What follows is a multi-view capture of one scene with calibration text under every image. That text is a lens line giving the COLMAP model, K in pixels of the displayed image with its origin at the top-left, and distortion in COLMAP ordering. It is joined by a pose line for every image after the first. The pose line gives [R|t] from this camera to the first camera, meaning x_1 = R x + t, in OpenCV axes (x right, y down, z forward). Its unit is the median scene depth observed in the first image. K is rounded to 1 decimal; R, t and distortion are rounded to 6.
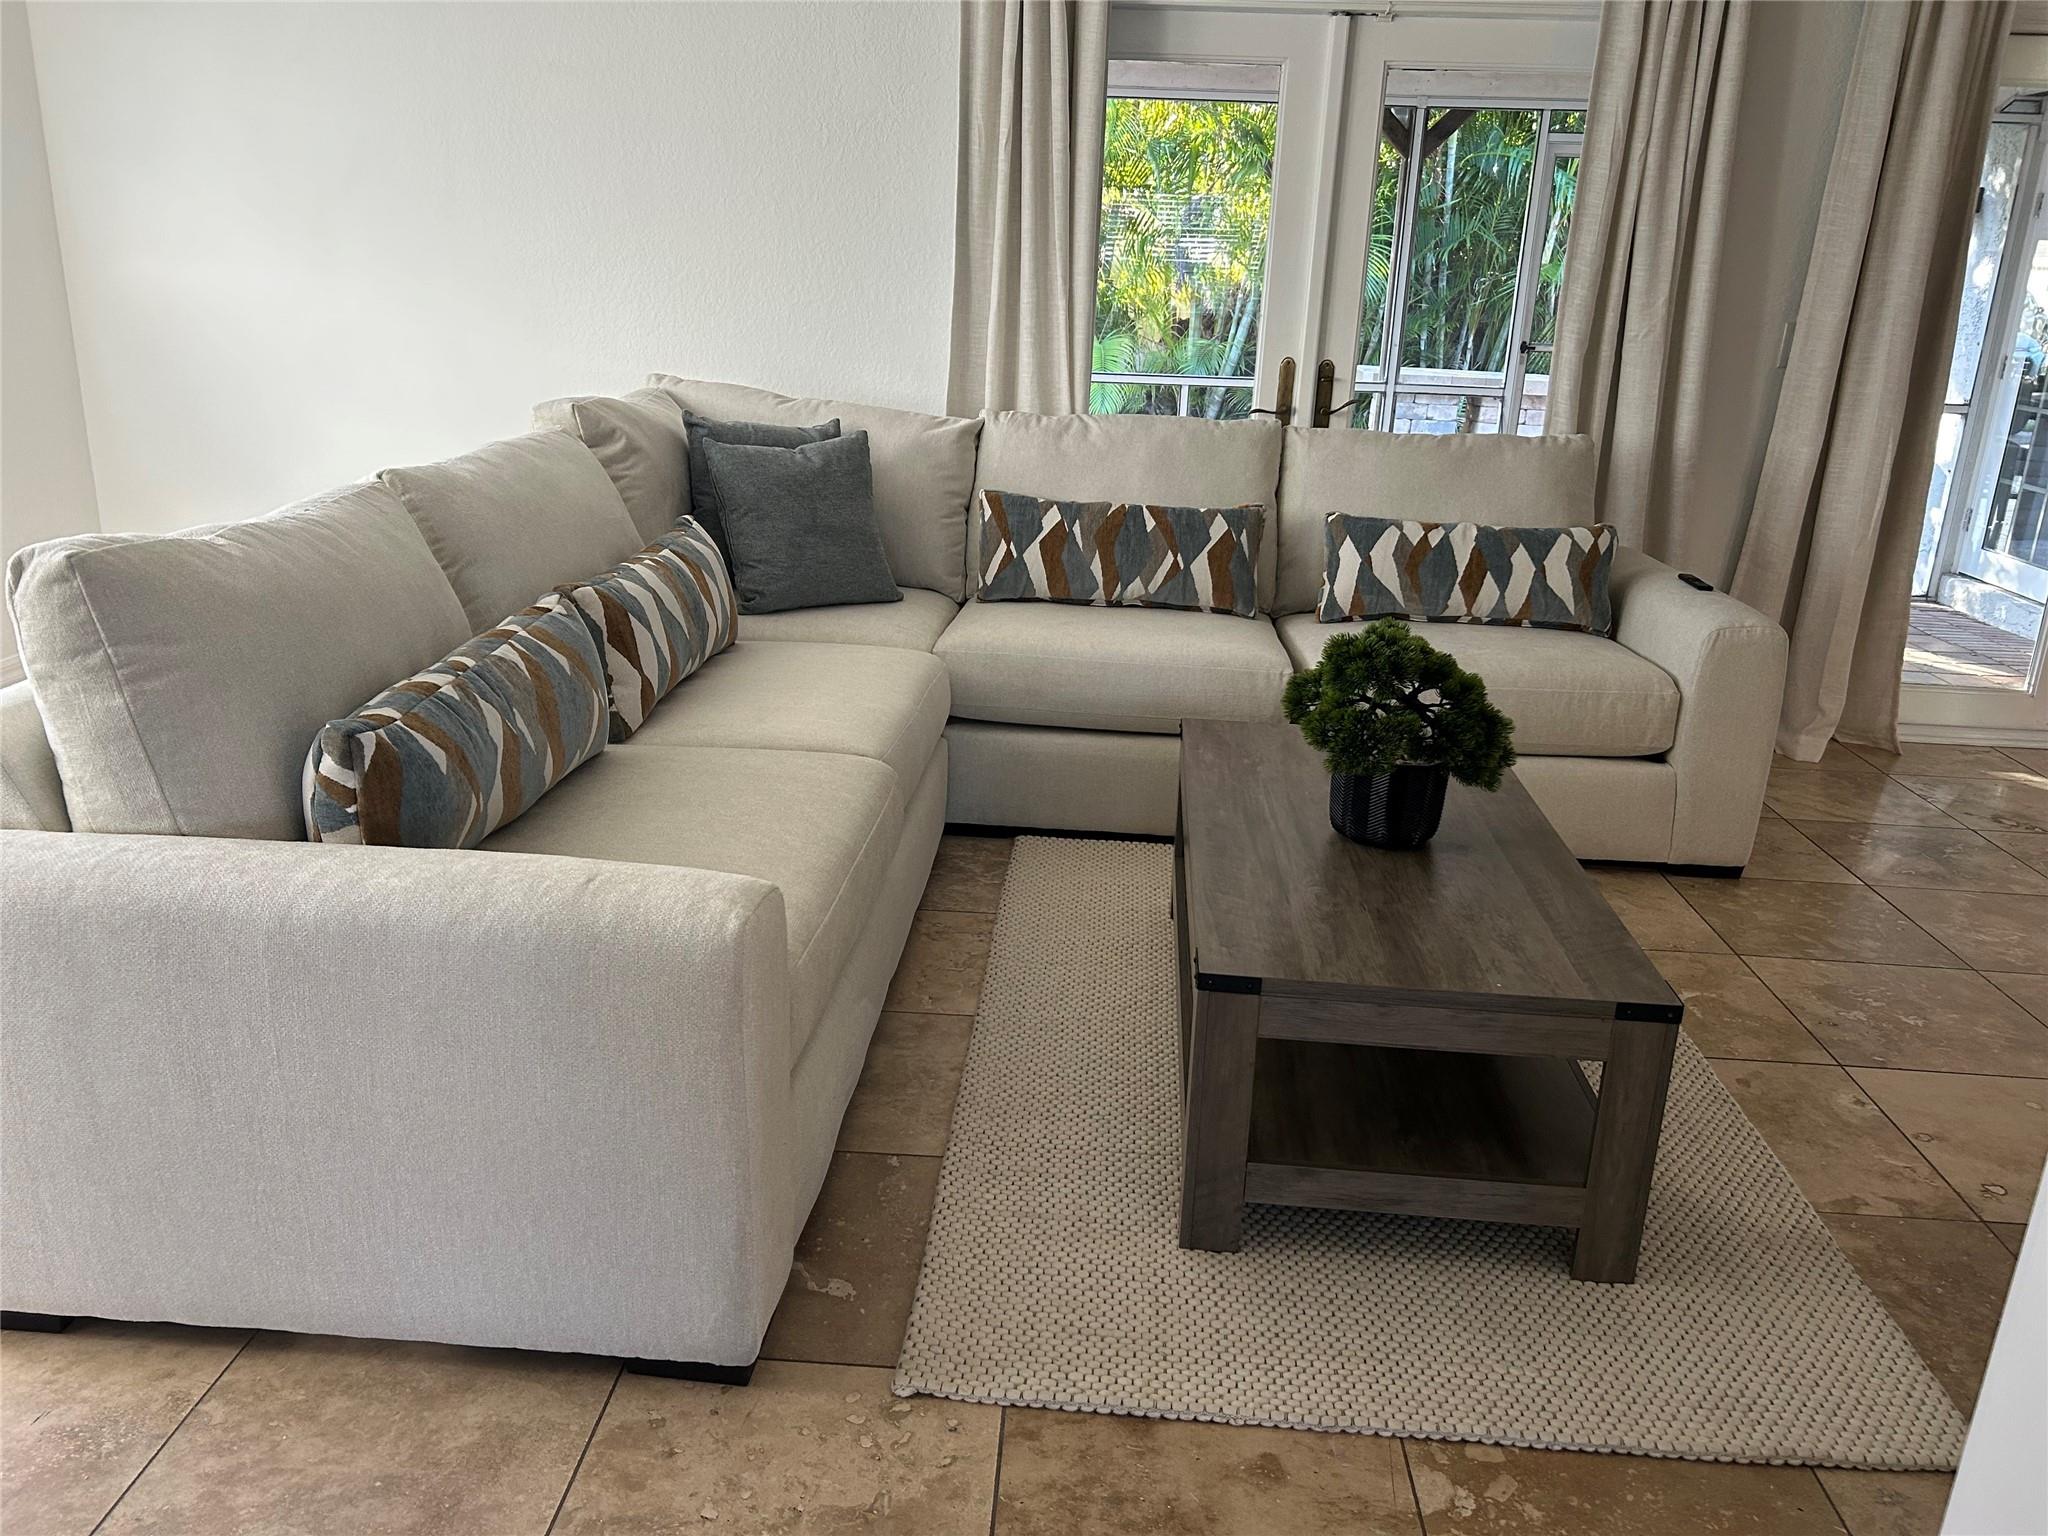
lens RADIAL K [[1551.0, 0, 1022.8], [0, 1551.0, 766.7], [0, 0, 1]] dist [0.046720, -0.060708]
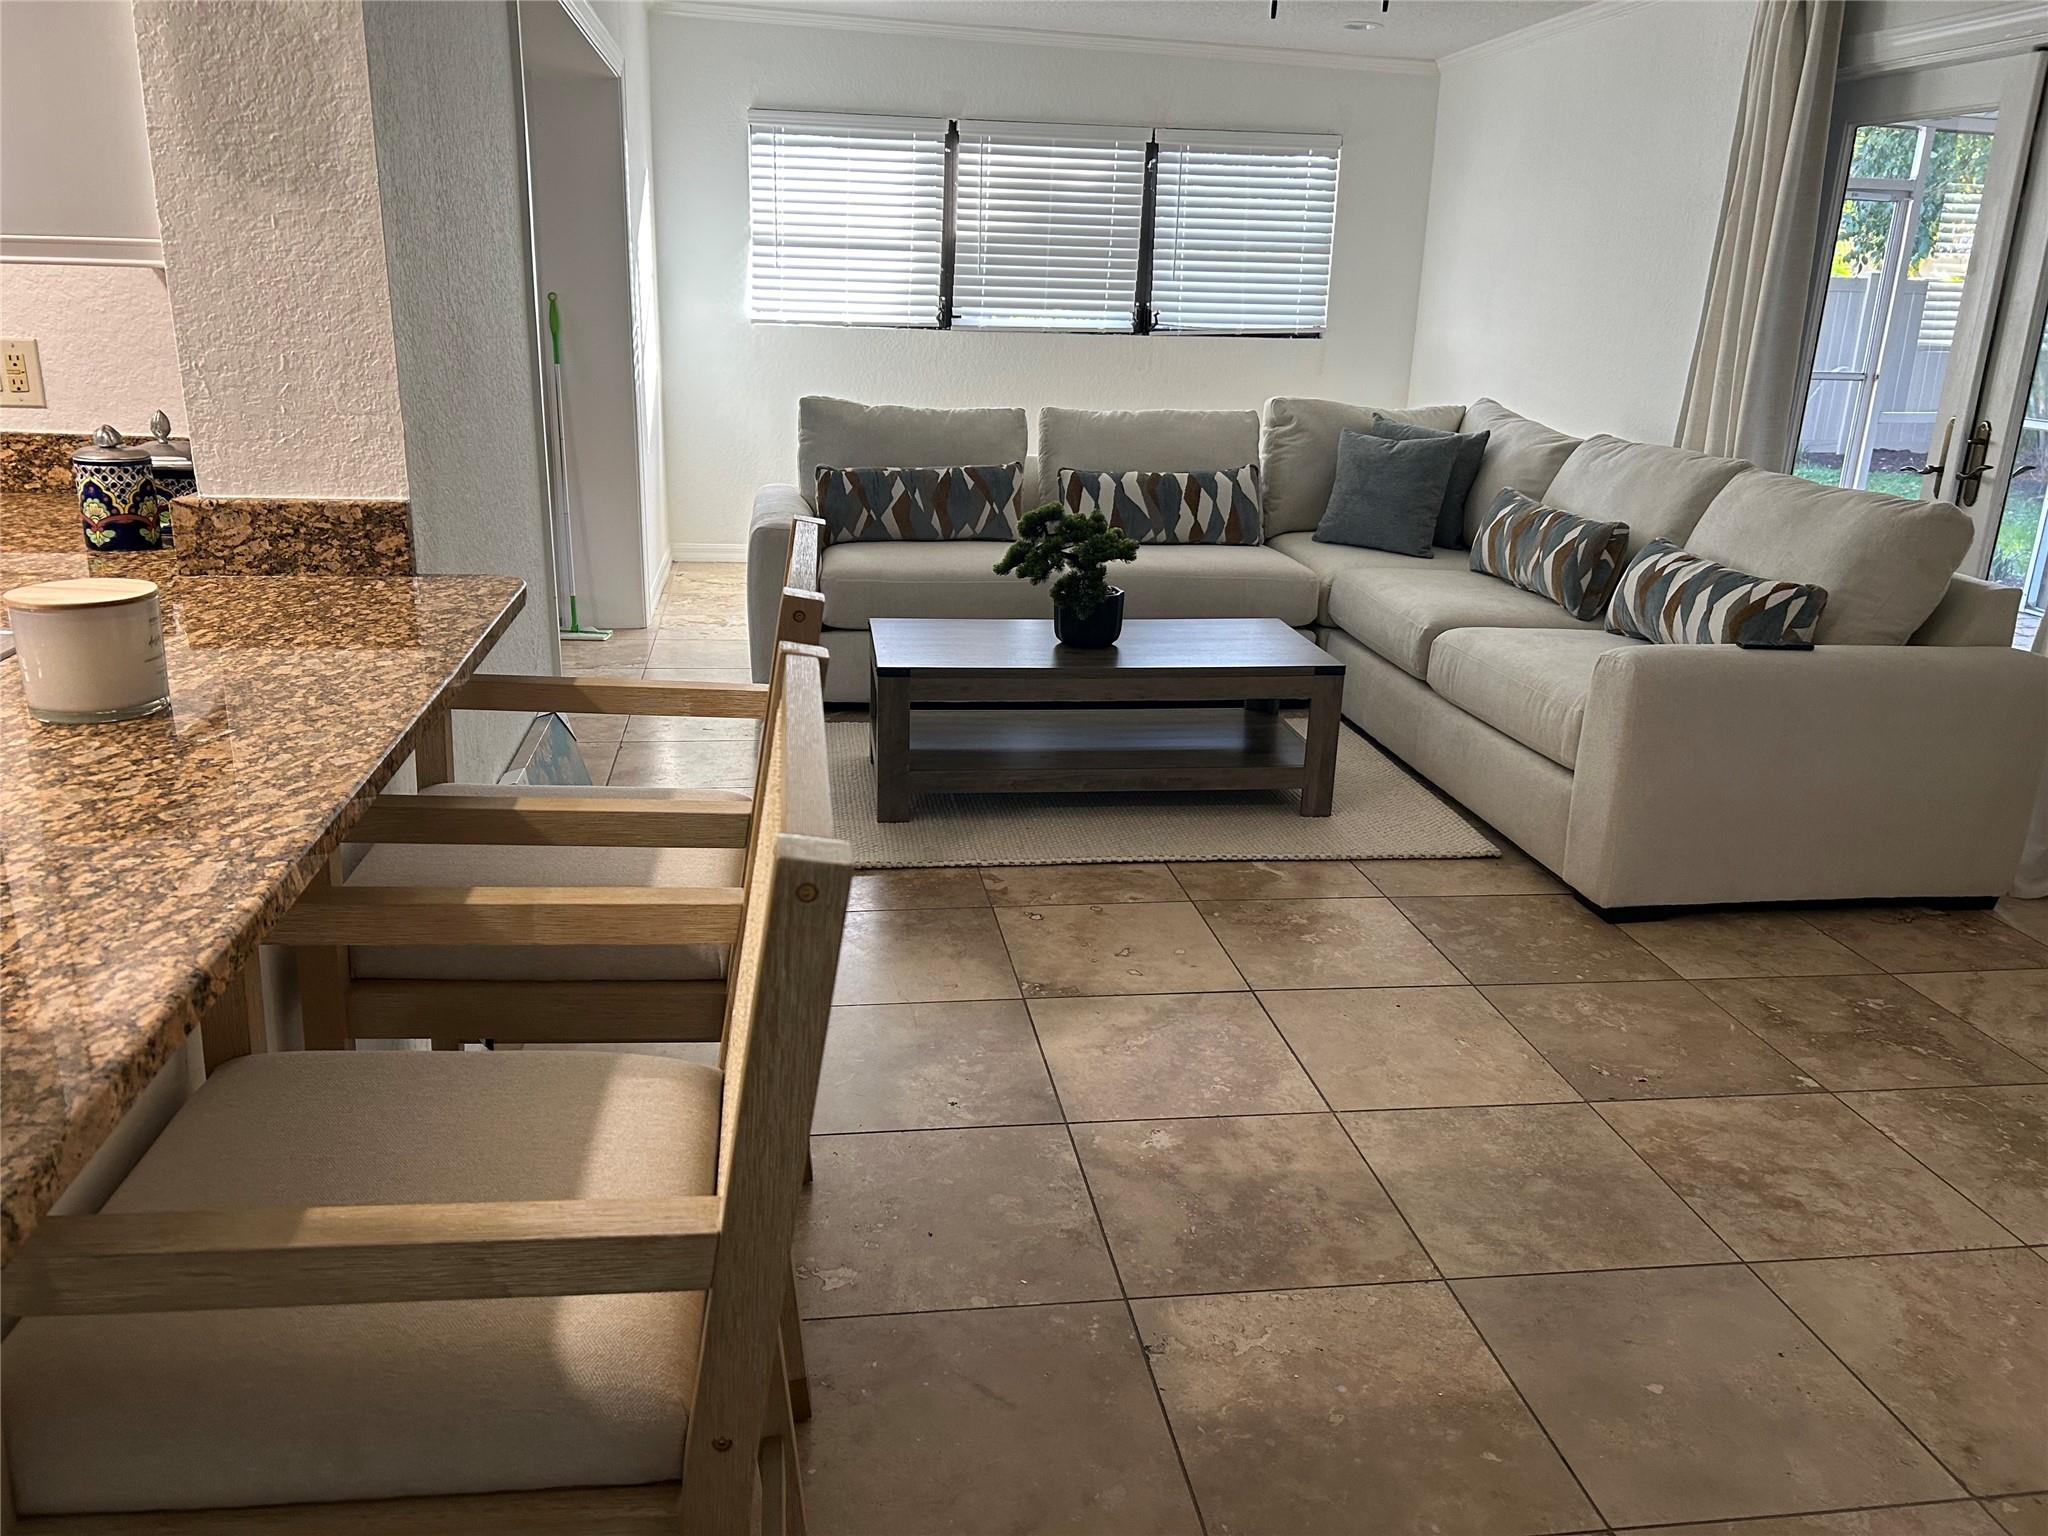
lens RADIAL K [[1551.0, 0, 995.5], [0, 1551.0, 774.1], [0, 0, 1]] dist [0.046720, -0.060708]
pose [[0.192902, 0.269937, -0.943357, 1.329694], [-0.318715, 0.926522, 0.199947, -0.091519], [0.928014, 0.262092, 0.264760, 0.368602]]
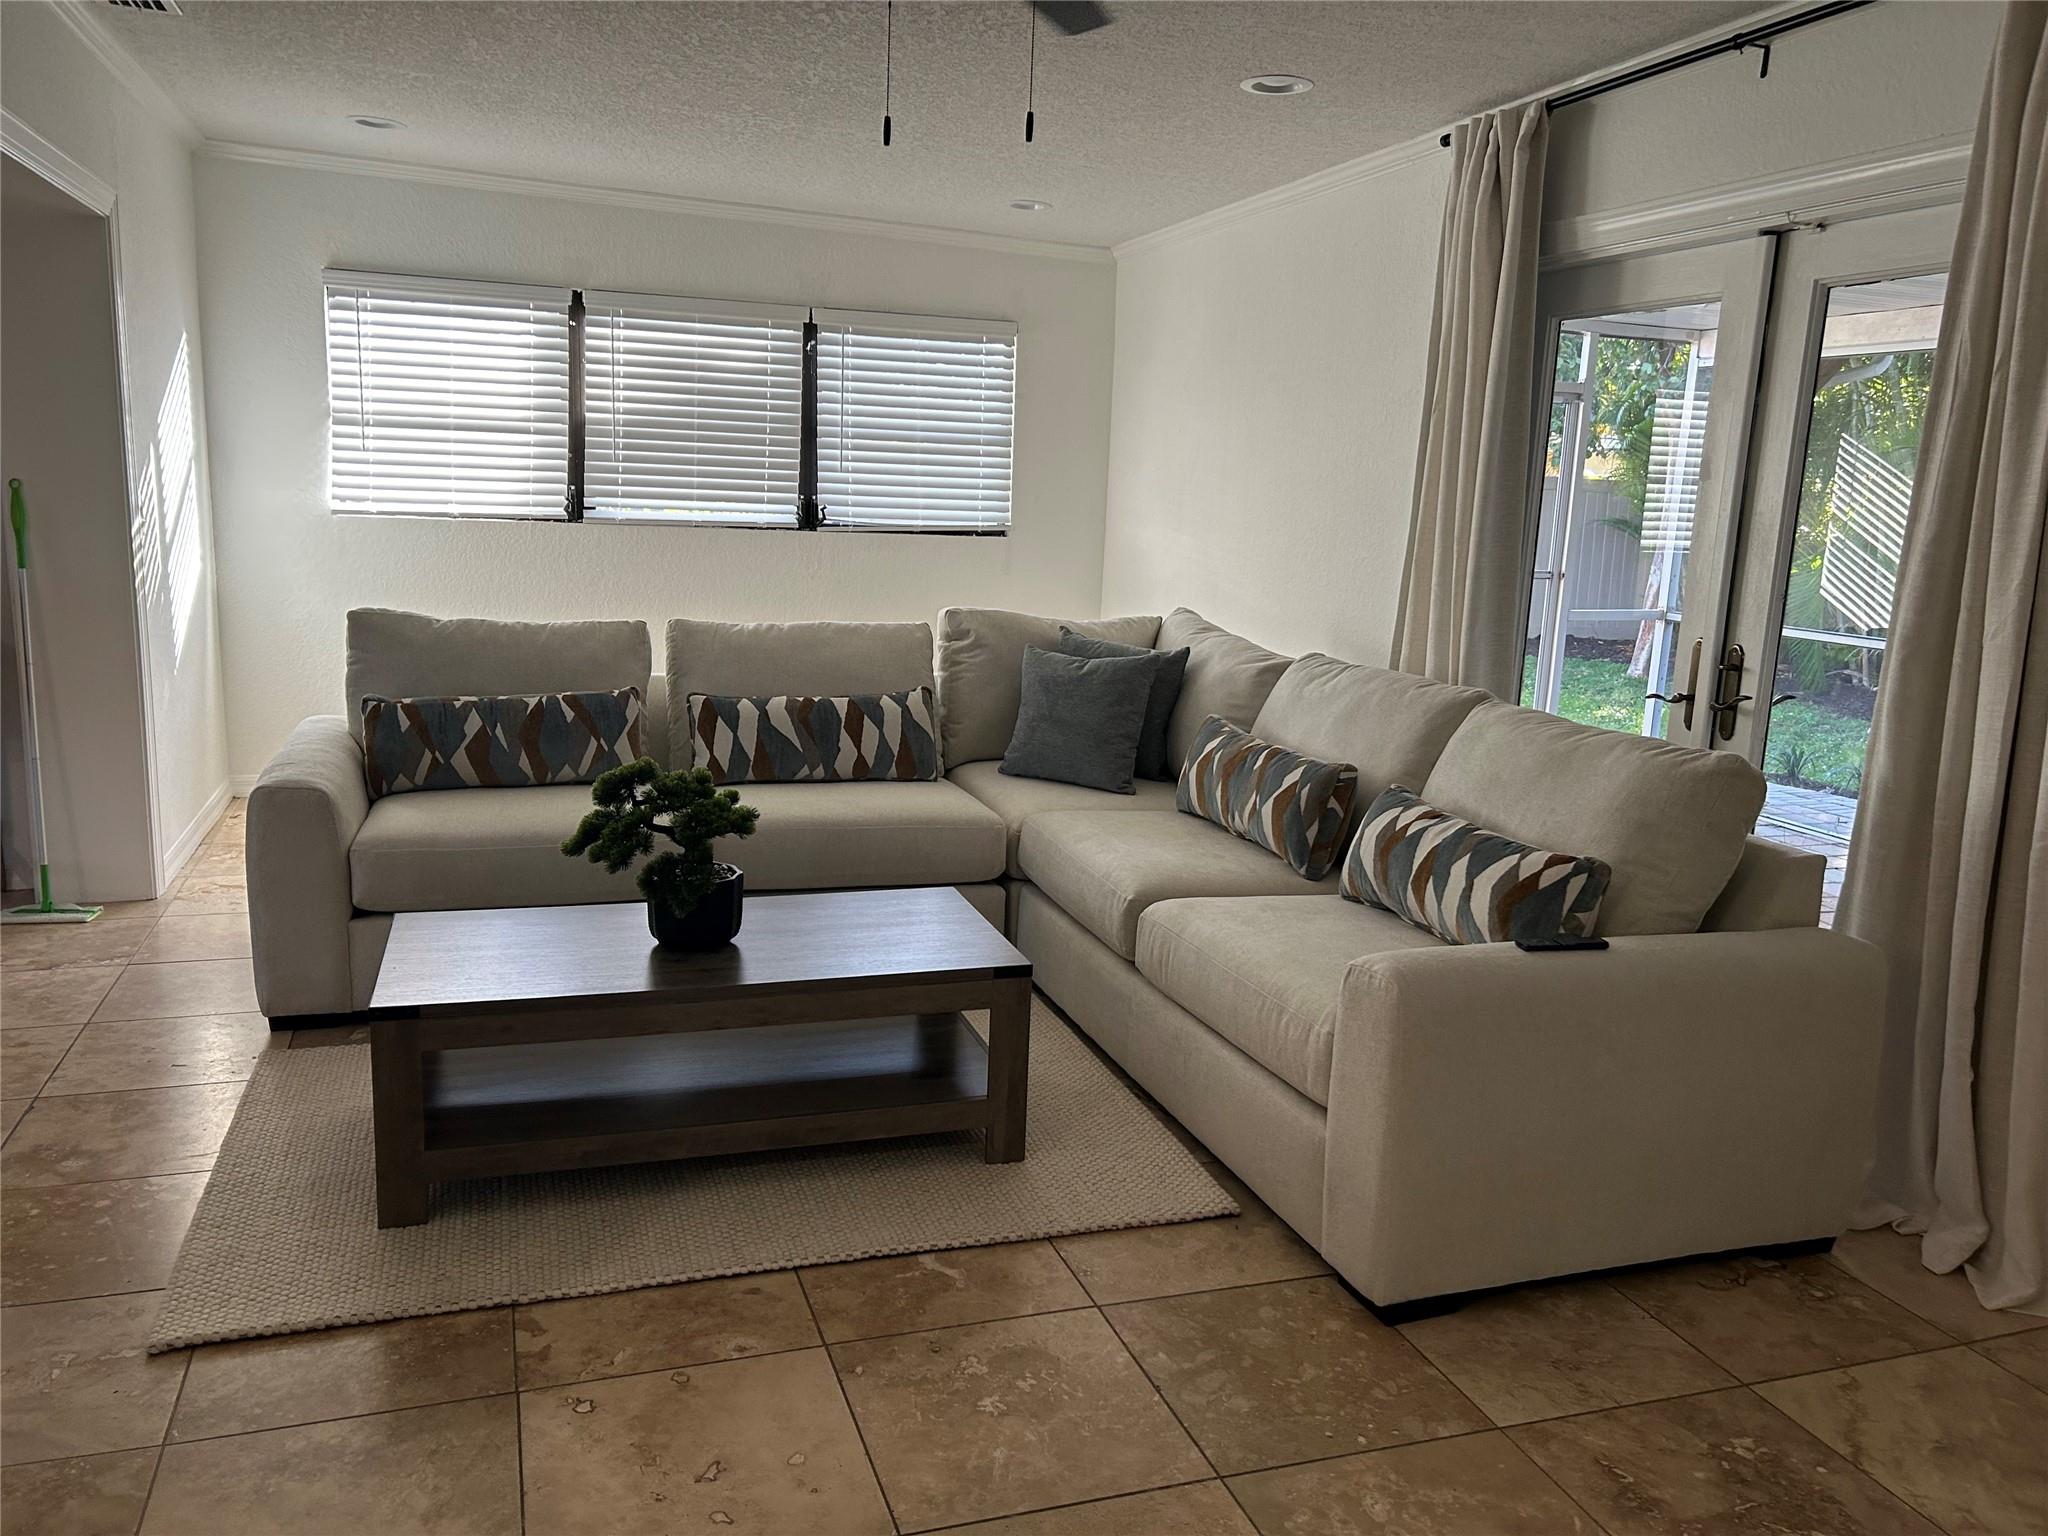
lens RADIAL K [[1551.0, 0, 1016.8], [0, 1551.0, 767.6], [0, 0, 1]] dist [0.046720, -0.060708]
pose [[0.376988, 0.151975, -0.913665, 1.054486], [-0.308267, 0.950796, 0.030957, -0.150594], [0.873414, 0.269982, 0.405288, 0.498982]]
